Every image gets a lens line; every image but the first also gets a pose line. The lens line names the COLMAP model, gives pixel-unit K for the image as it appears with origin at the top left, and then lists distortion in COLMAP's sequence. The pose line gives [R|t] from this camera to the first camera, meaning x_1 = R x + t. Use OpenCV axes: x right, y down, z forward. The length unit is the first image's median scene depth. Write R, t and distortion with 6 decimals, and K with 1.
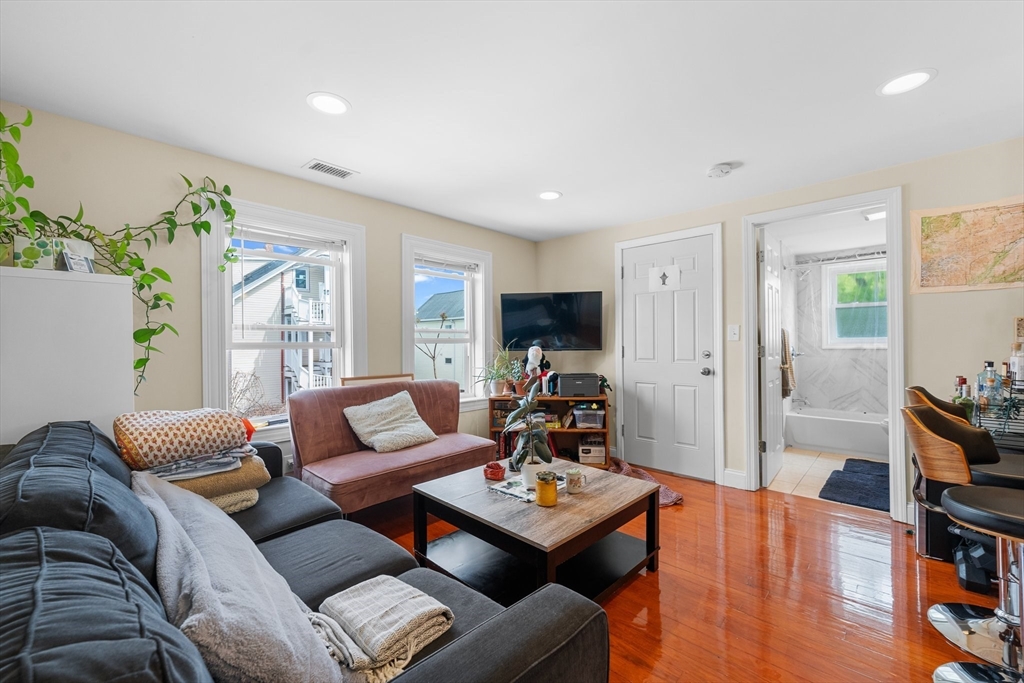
lens RADIAL K [[414.5, 0, 519.6], [0, 414.5, 342.7], [0, 0, 1]] dist [0.003720, -0.002232]
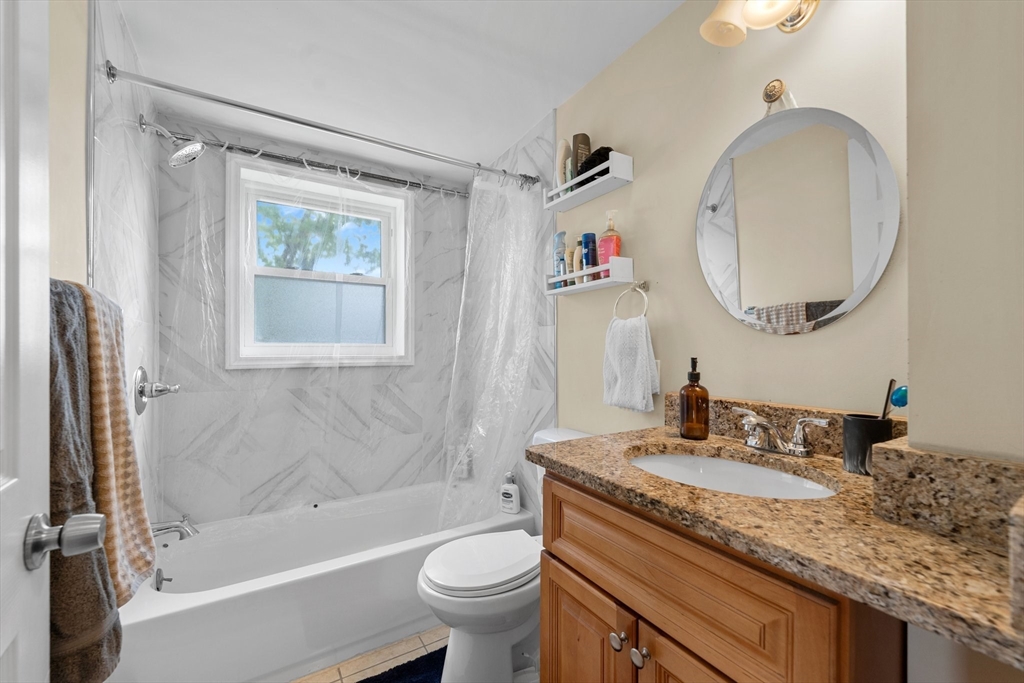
lens RADIAL K [[414.5, 0, 516.9], [0, 414.5, 343.7], [0, 0, 1]] dist [0.003720, -0.002232]
pose [[0.256205, 0.011939, 0.966549, 0.437444], [-0.007161, 0.999920, -0.010453, -0.008678], [-0.966596, -0.004243, 0.256270, 0.661677]]
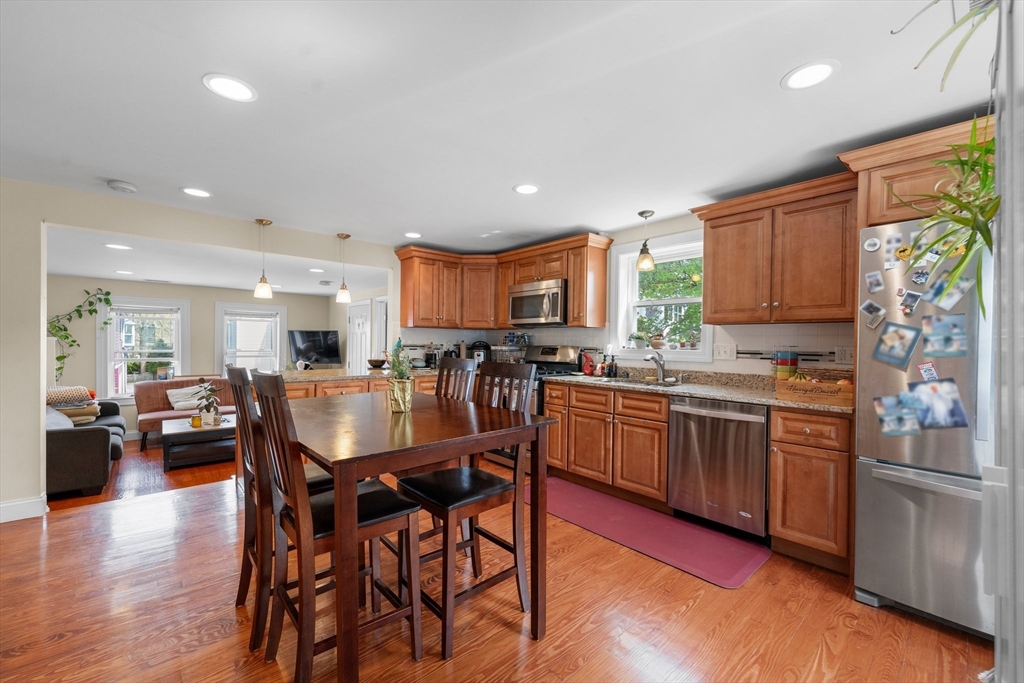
lens RADIAL K [[414.5, 0, 513.8], [0, 414.5, 348.3], [0, 0, 1]] dist [0.003720, -0.002232]
pose [[0.995794, 0.021887, -0.088973, 1.582950], [-0.020690, 0.999683, 0.014353, -0.128336], [0.089258, -0.012451, 0.995931, -0.989581]]
